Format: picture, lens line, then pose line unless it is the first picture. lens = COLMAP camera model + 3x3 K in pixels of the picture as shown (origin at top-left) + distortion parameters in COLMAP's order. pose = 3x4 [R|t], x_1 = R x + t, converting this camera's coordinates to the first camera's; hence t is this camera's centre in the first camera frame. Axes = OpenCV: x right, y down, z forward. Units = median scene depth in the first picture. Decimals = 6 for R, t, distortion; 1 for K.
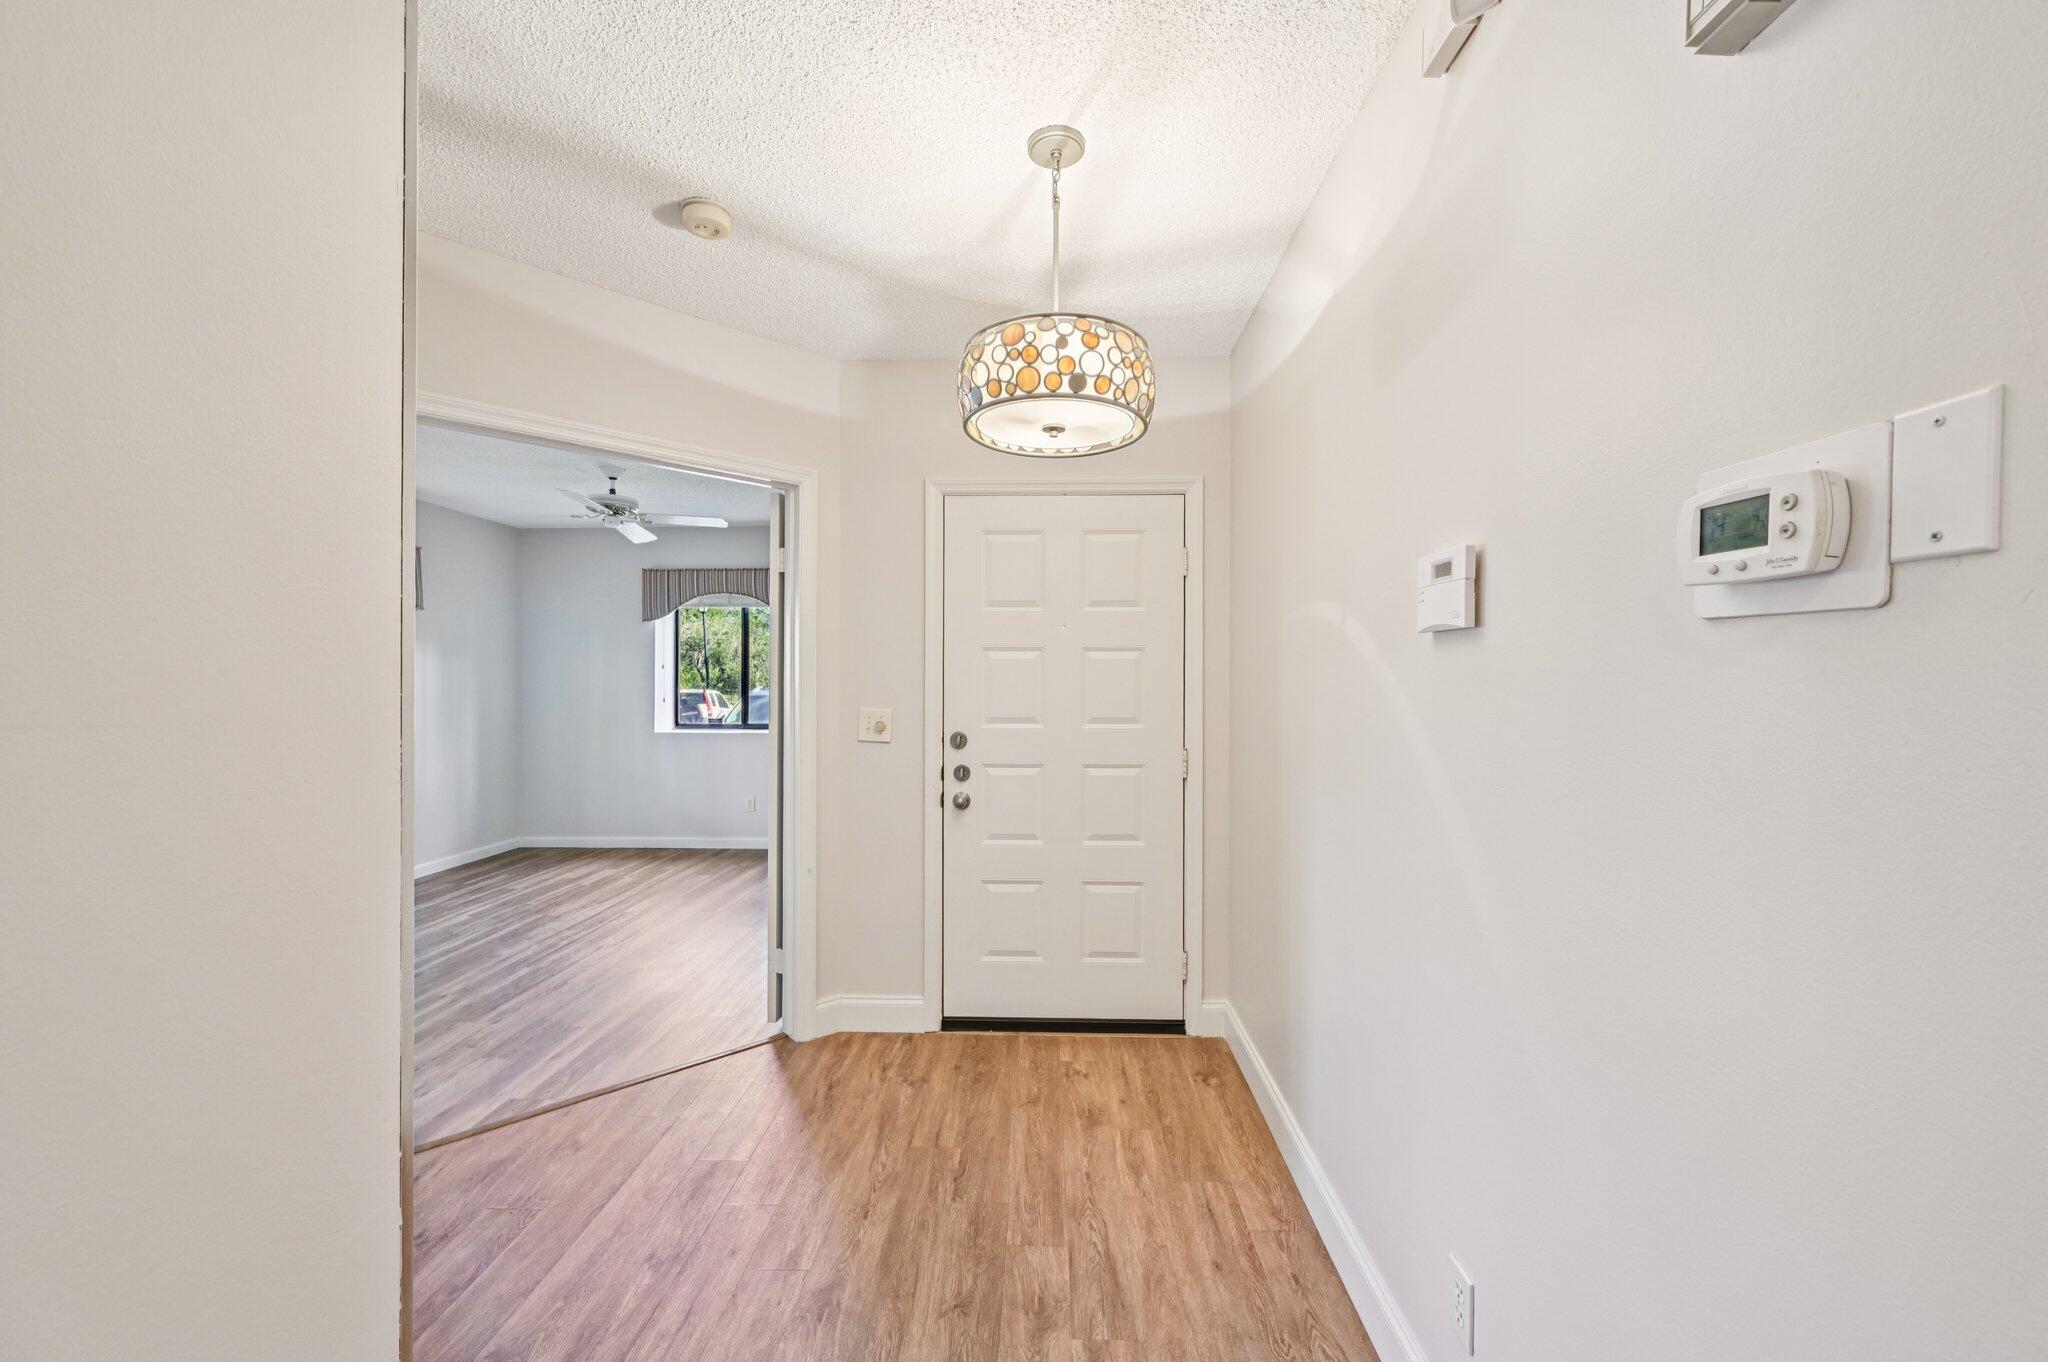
lens RADIAL K [[815.1, 0, 1028.1], [0, 815.1, 663.6], [0, 0, 1]] dist [-0.000059, 0.000025]
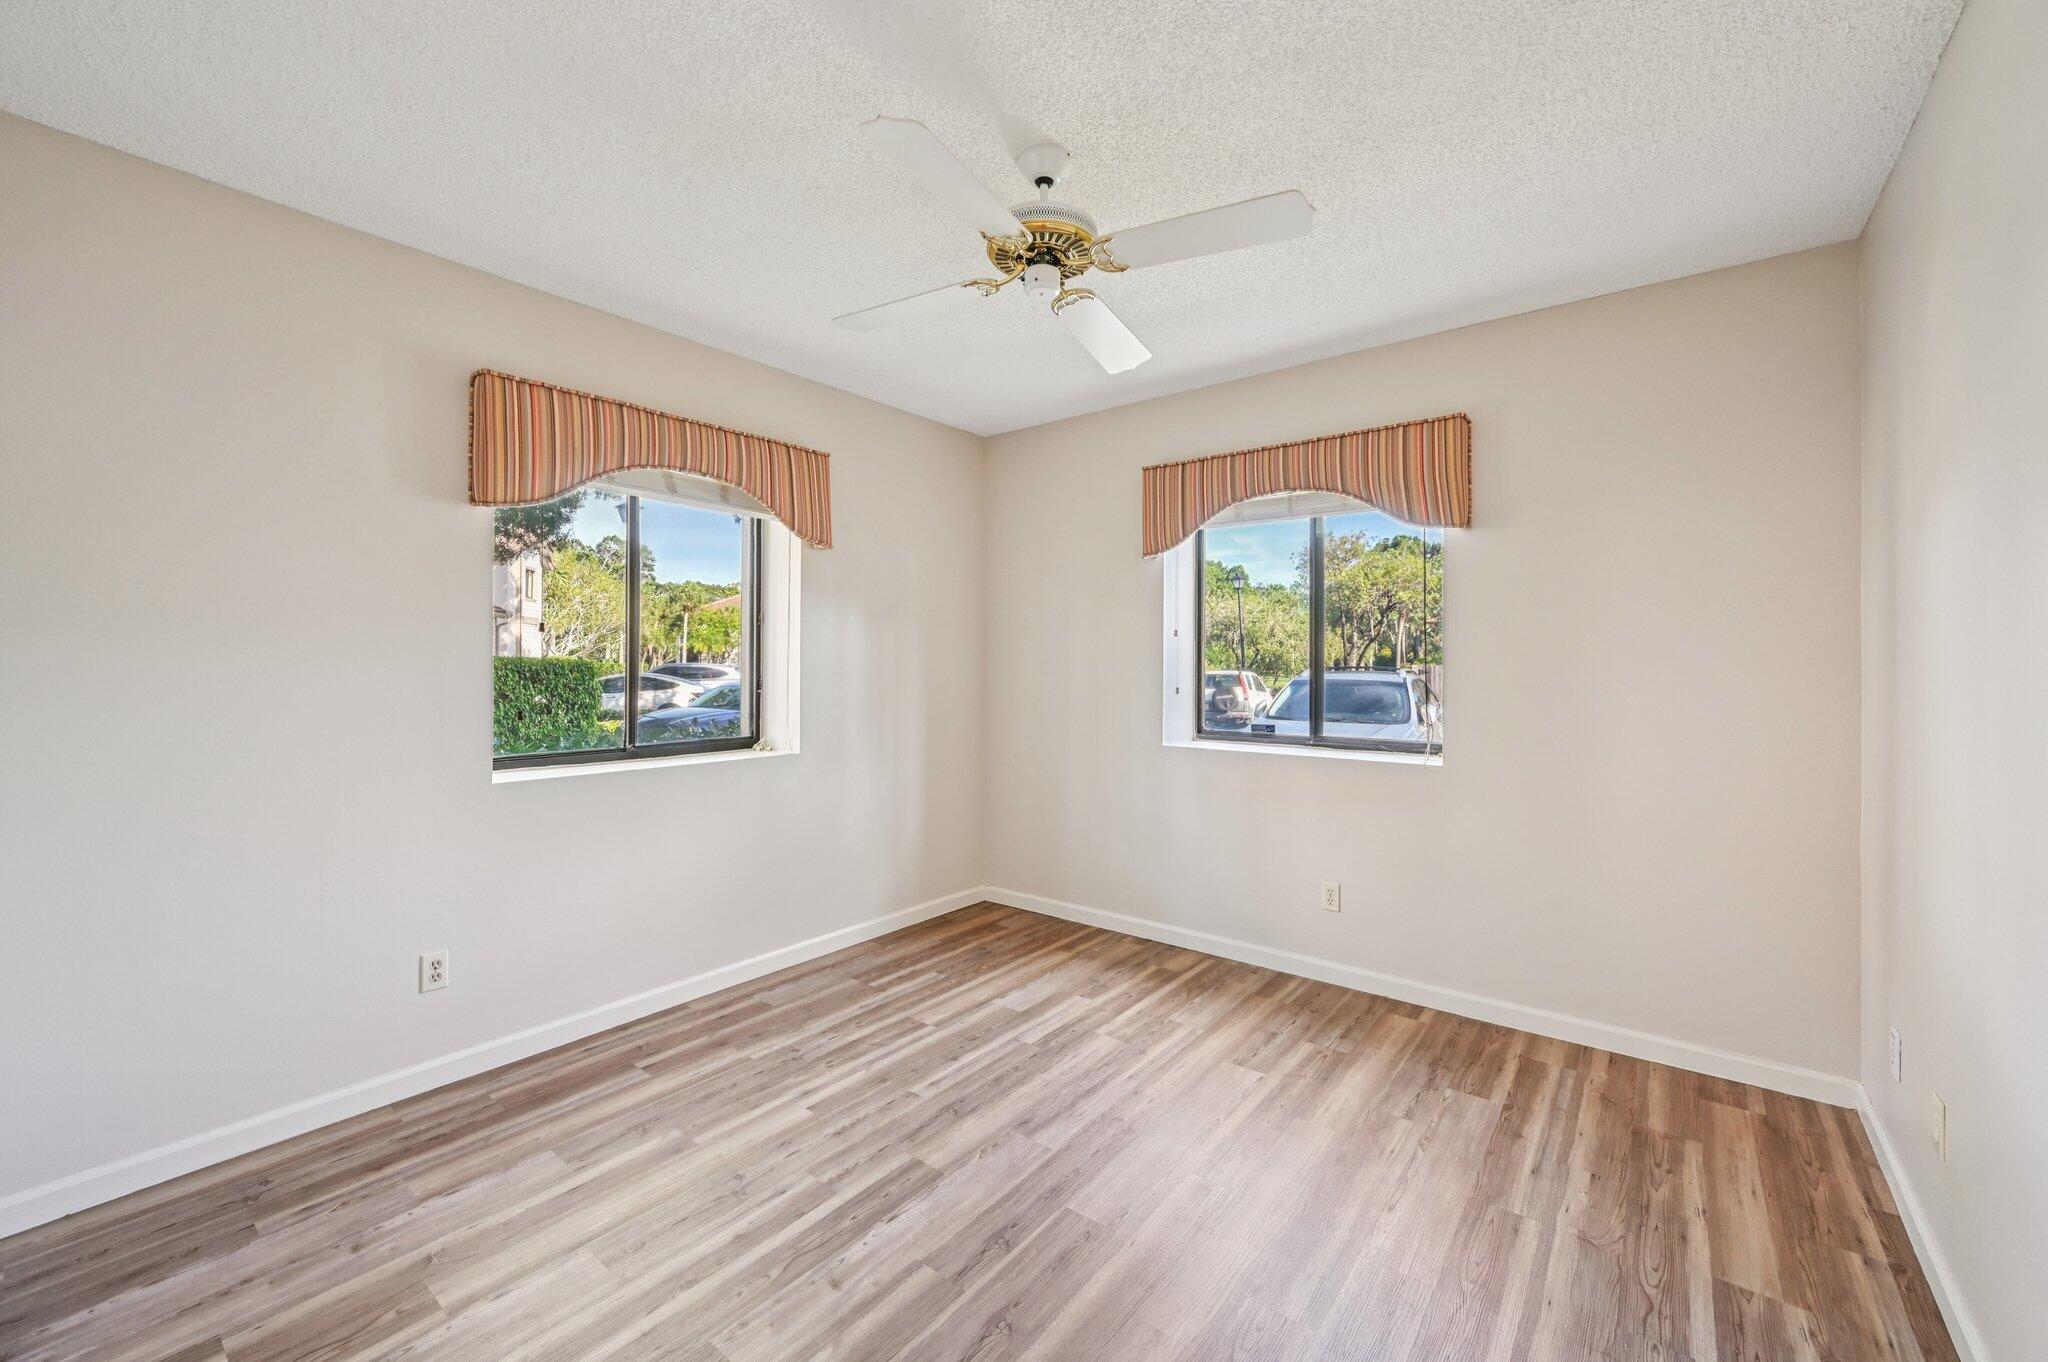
lens RADIAL K [[815.1, 0, 1028.1], [0, 815.1, 663.6], [0, 0, 1]] dist [-0.000059, 0.000025]
pose [[0.807319, 0.005213, -0.590092, -0.195115], [0.007929, 0.999775, 0.019680, 0.014252], [0.590062, -0.020567, 0.807096, 0.480545]]
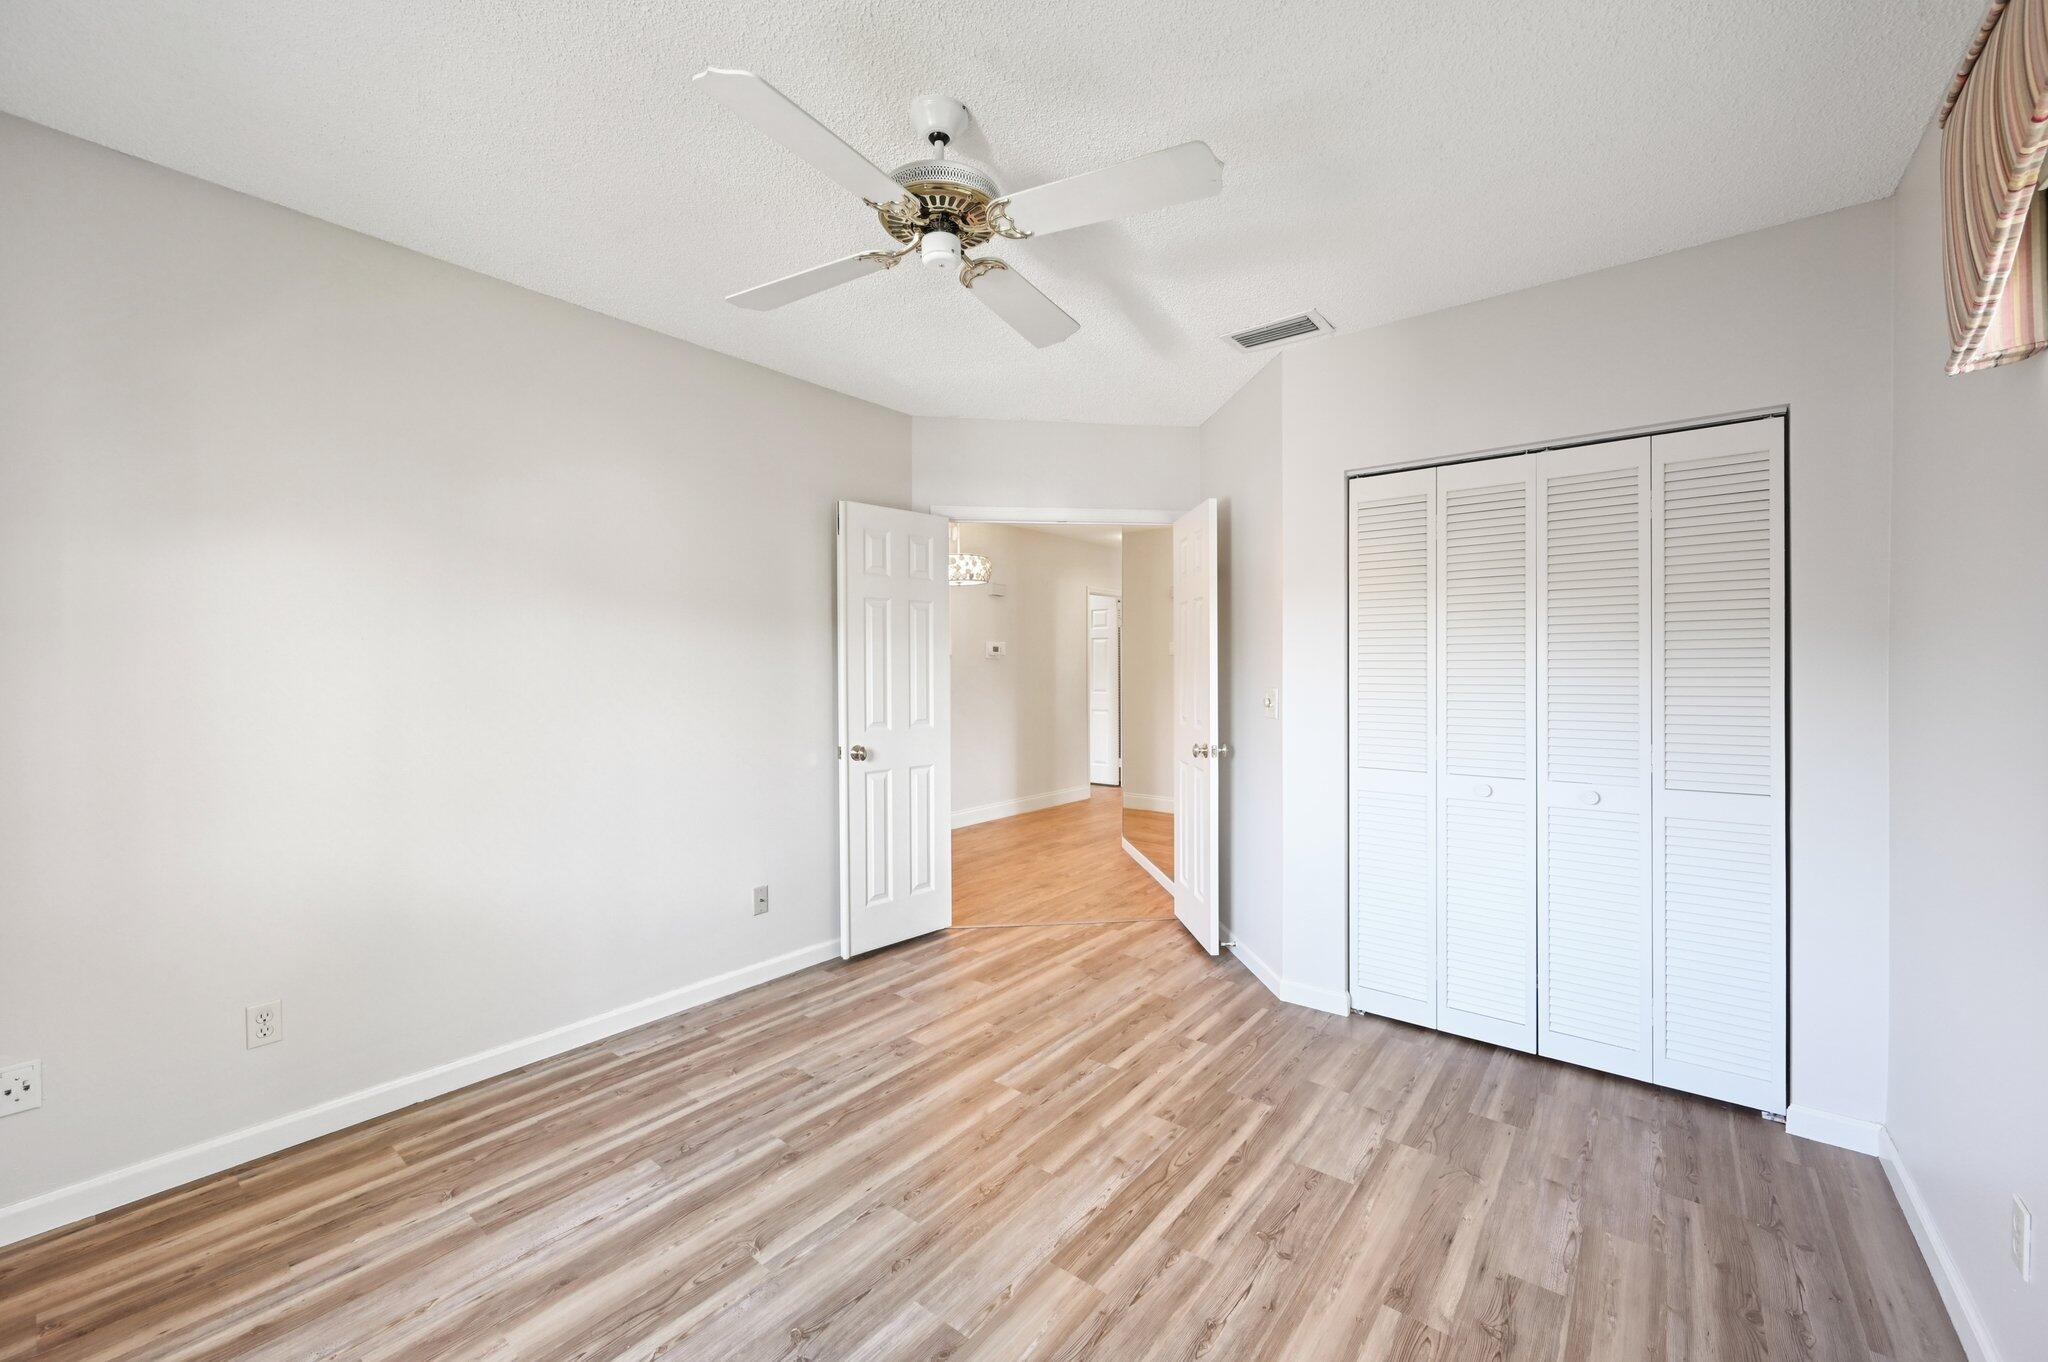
lens RADIAL K [[815.1, 0, 1028.1], [0, 815.1, 663.6], [0, 0, 1]] dist [-0.000059, 0.000025]
pose [[-0.804877, 0.005104, 0.593419, -0.569770], [-0.009063, 0.999741, -0.020890, 0.024529], [-0.593372, -0.022192, -0.804623, 0.948235]]
